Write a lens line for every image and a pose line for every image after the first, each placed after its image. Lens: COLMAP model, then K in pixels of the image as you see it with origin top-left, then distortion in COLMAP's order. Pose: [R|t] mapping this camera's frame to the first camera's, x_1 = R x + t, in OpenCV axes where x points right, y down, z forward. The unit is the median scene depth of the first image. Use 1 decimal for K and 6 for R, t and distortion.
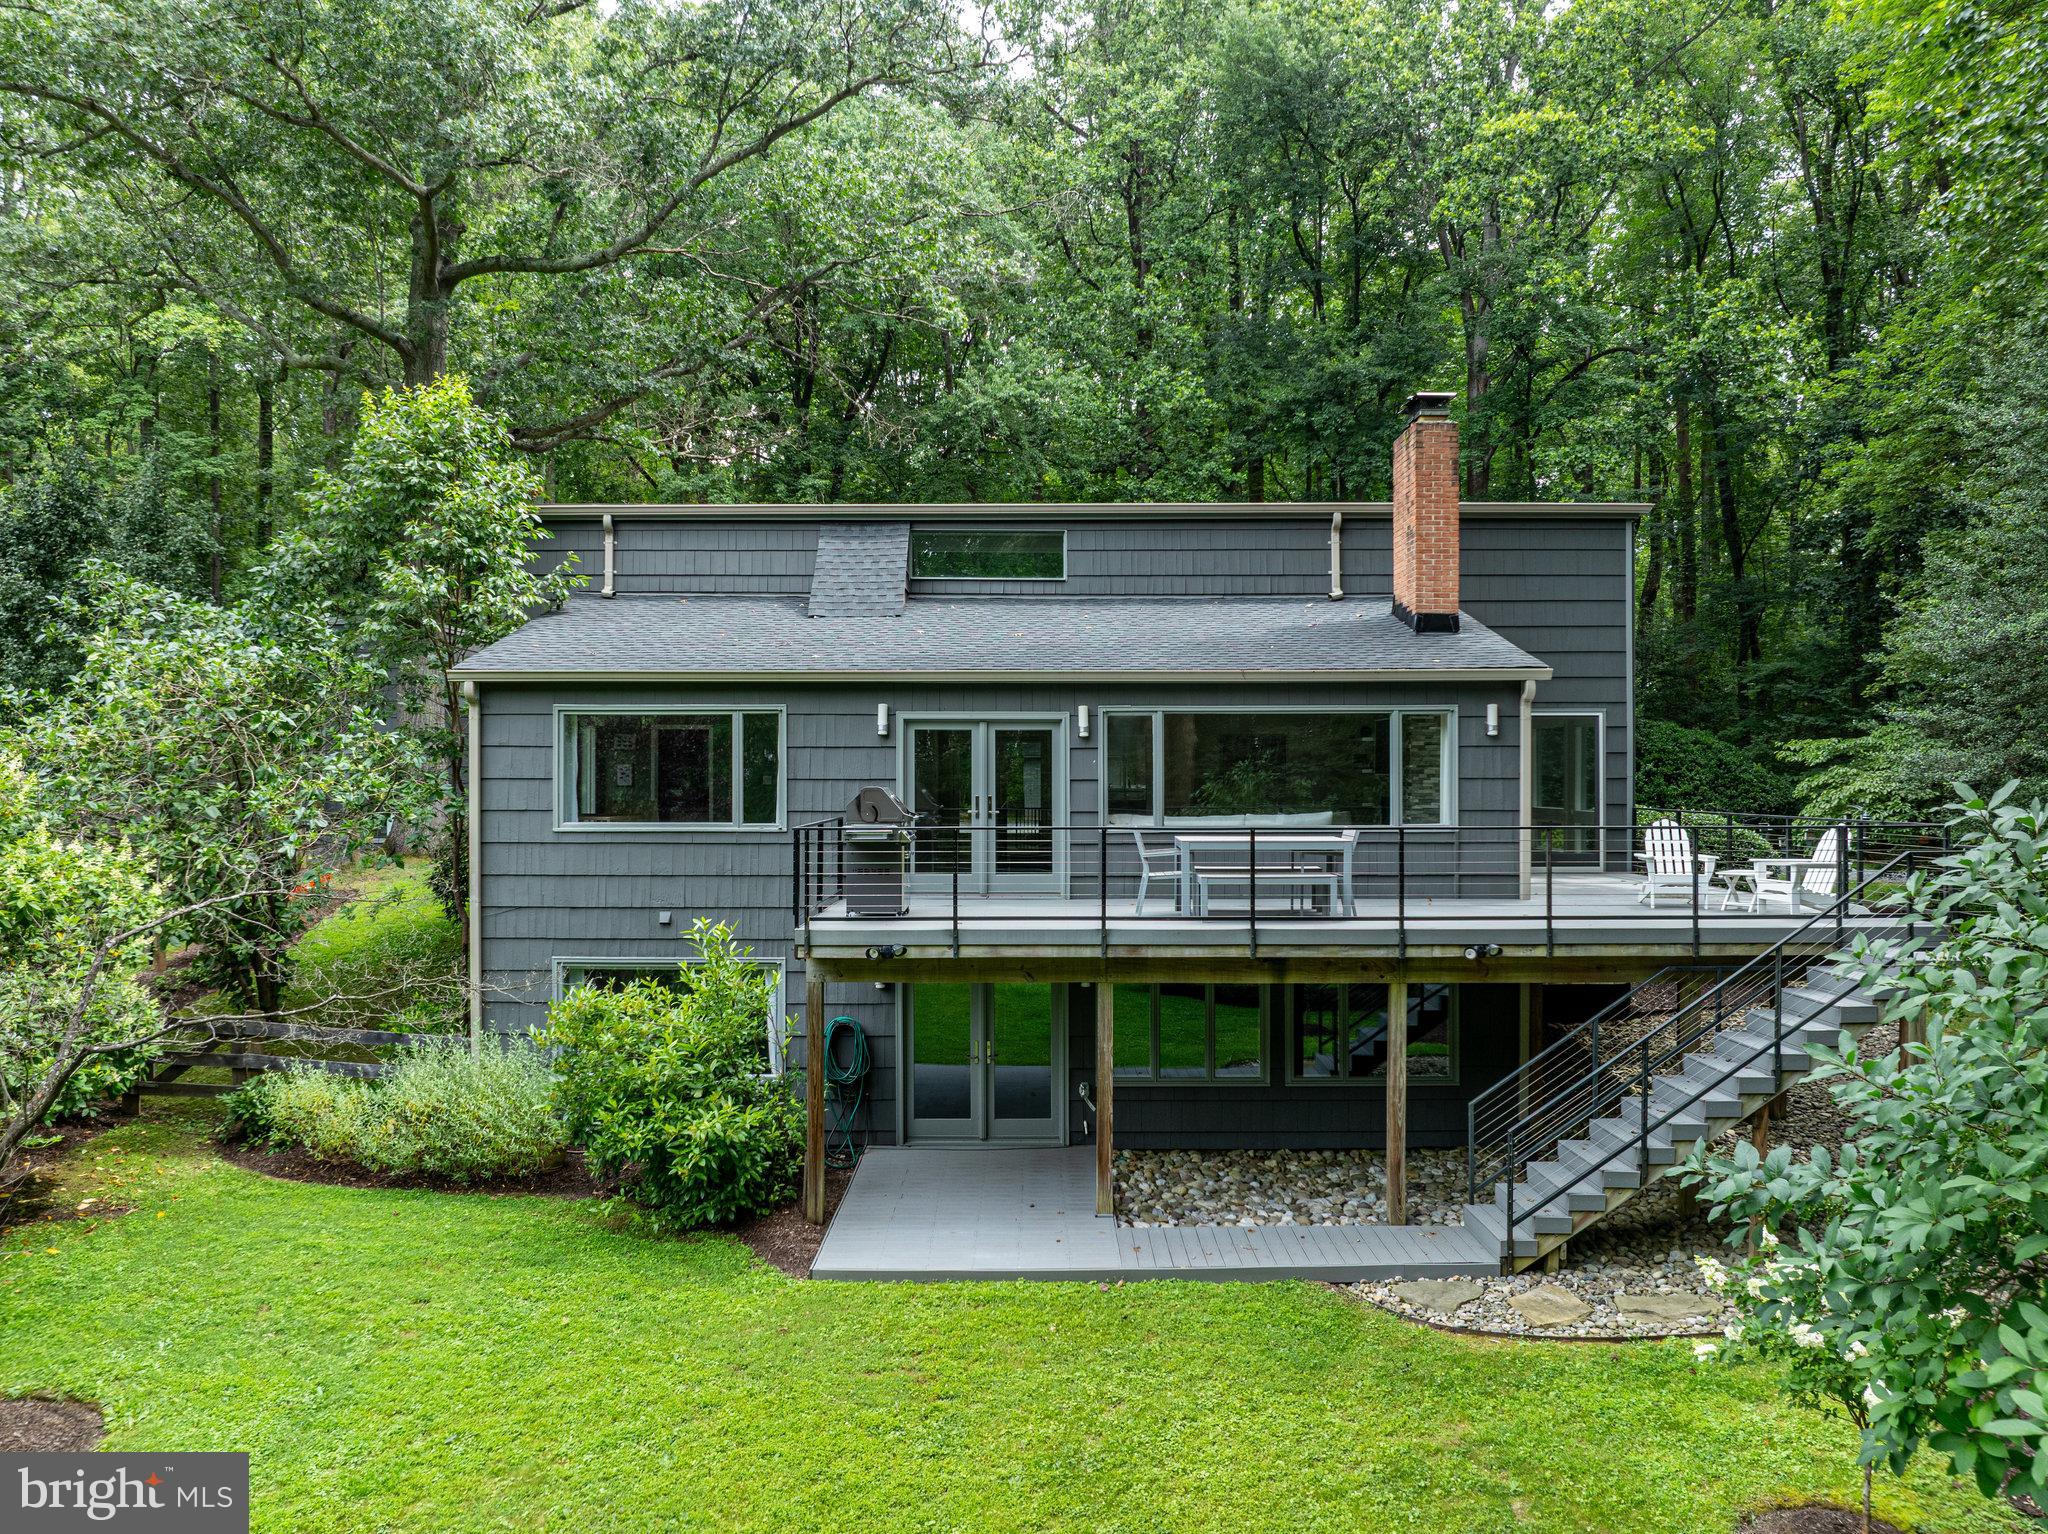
lens RADIAL K [[1451.9, 0, 1026.5], [0, 1451.9, 759.9], [0, 0, 1]] dist [-0.038401, -0.004294]
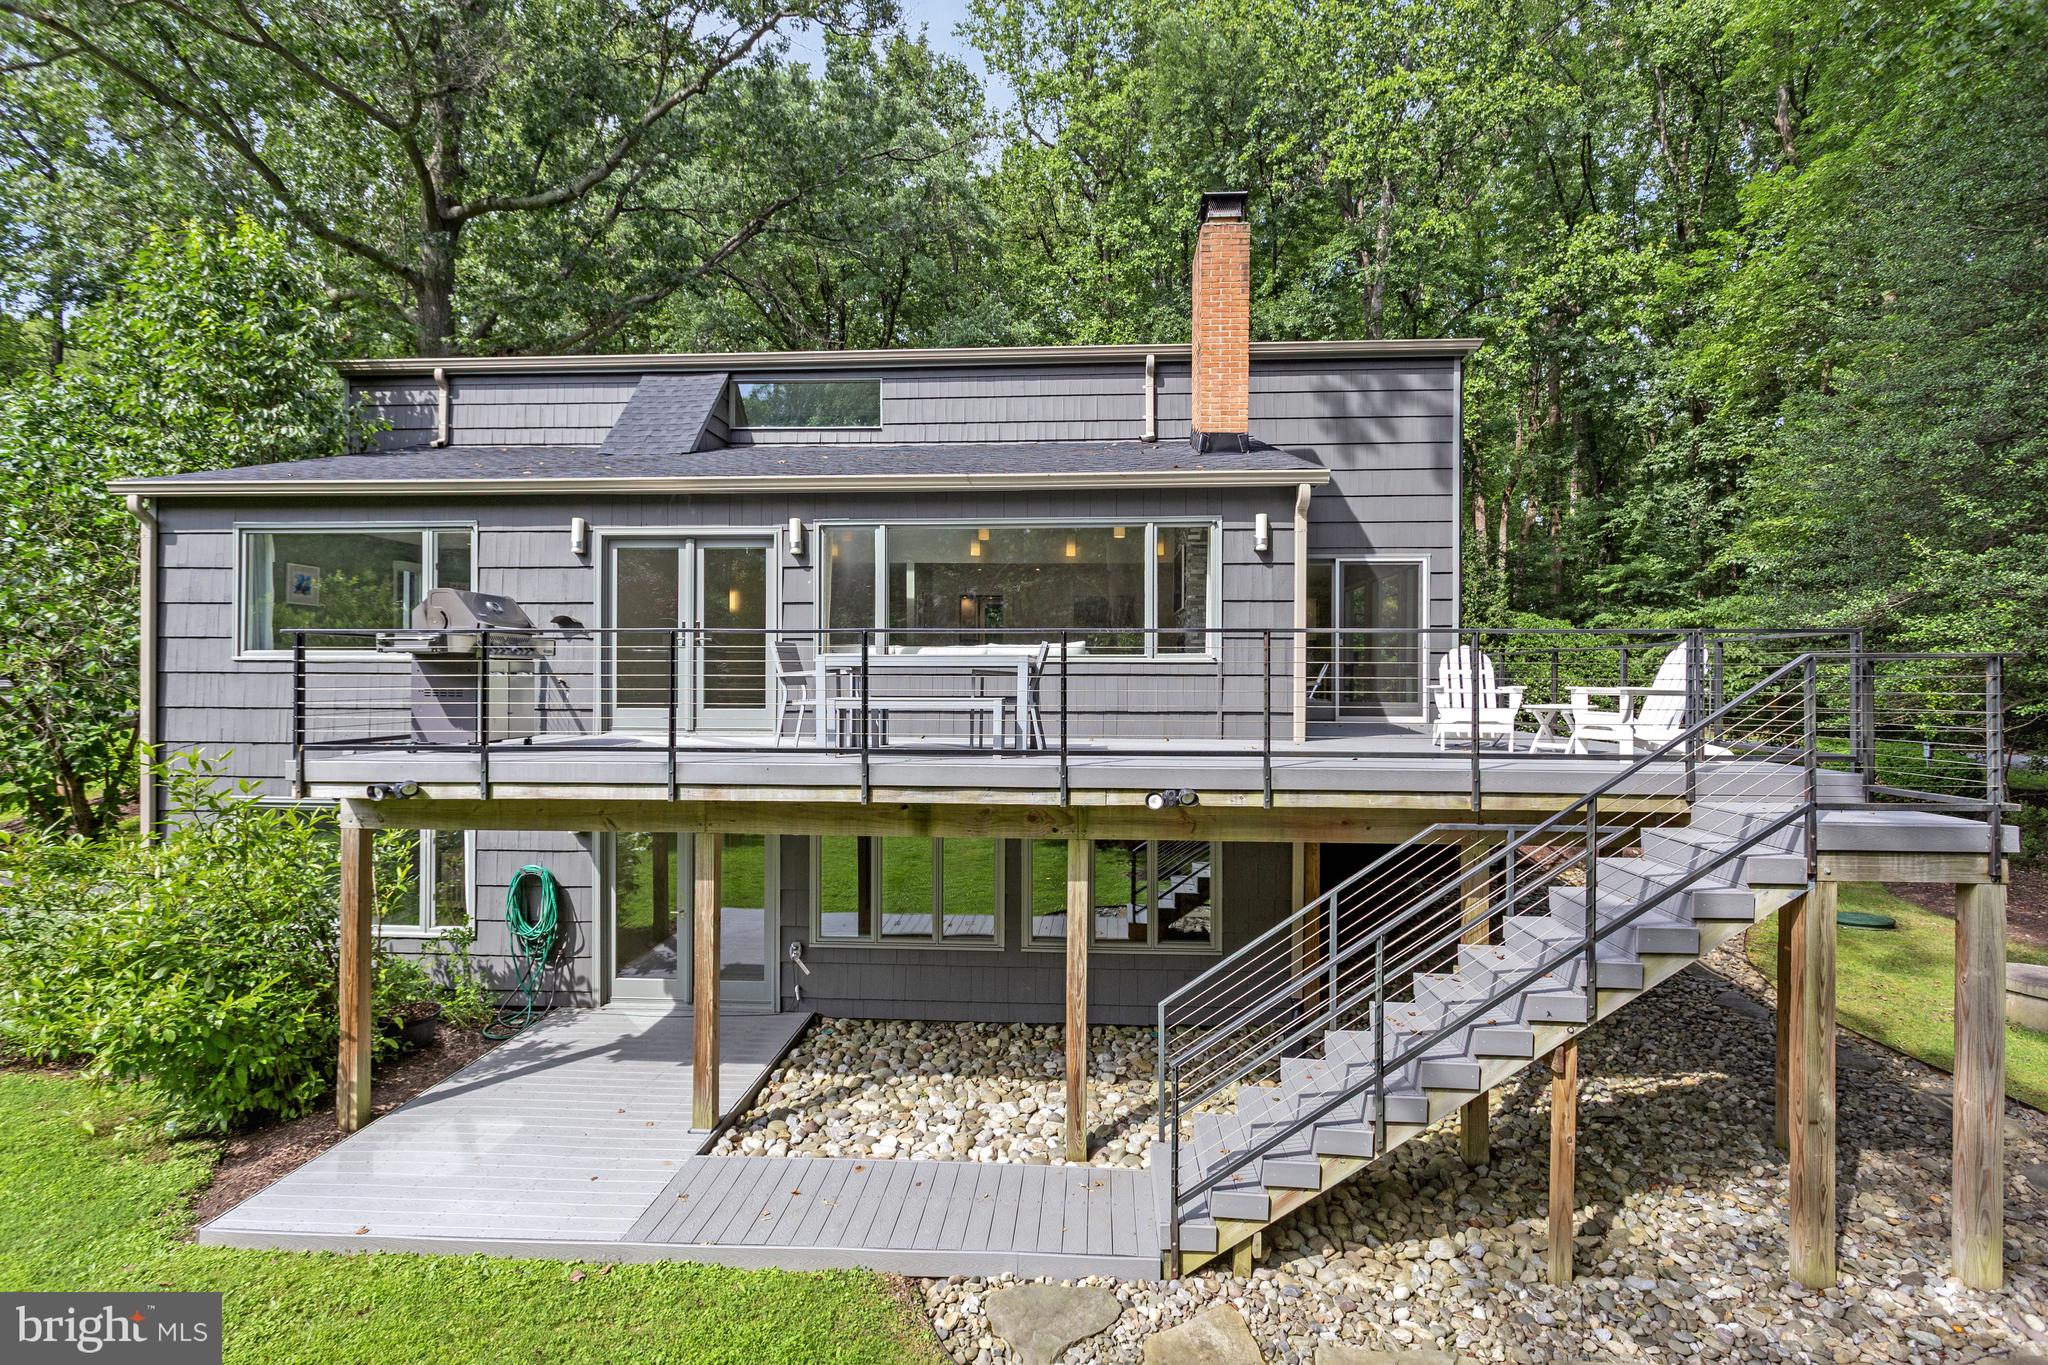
lens RADIAL K [[1011.8, 0, 1028.0], [0, 1011.8, 684.1], [0, 0, 1]] dist [0.015231, 0.000171]
pose [[0.998421, 0.005287, -0.055919, 0.231686], [-0.004454, 0.999877, 0.015022, 0.057387], [0.055991, -0.014749, 0.998322, 0.413953]]
